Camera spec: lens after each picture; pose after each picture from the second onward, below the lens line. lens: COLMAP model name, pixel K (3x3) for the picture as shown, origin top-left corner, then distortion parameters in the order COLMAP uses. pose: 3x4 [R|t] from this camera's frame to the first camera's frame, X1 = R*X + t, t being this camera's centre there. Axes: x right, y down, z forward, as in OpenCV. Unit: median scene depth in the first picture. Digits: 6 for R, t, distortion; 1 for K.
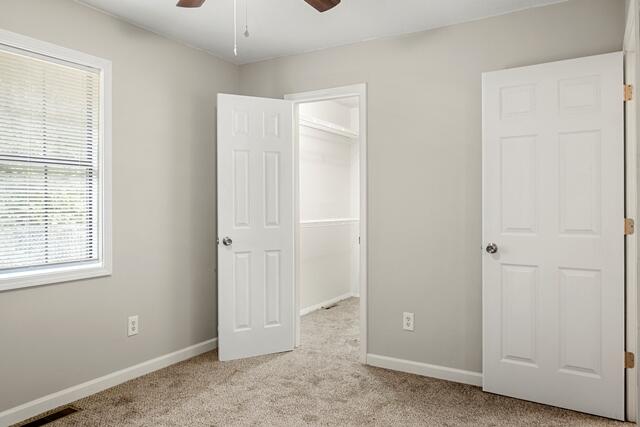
lens RADIAL K [[457.7, 0, 325.1], [0, 457.7, 214.6], [0, 0, 1]] dist [0.004670, 0.002047]
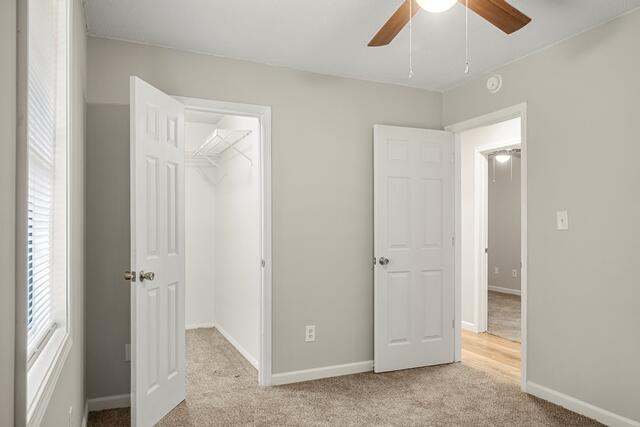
lens RADIAL K [[444.7, 0, 318.2], [0, 444.7, 230.1], [0, 0, 1]] dist [0.002013, 0.000450]
pose [[0.578127, 0.003499, 0.815940, -0.756130], [0.018892, 0.999665, -0.017673, 0.005394], [-0.815728, 0.025632, 0.577867, 0.404897]]
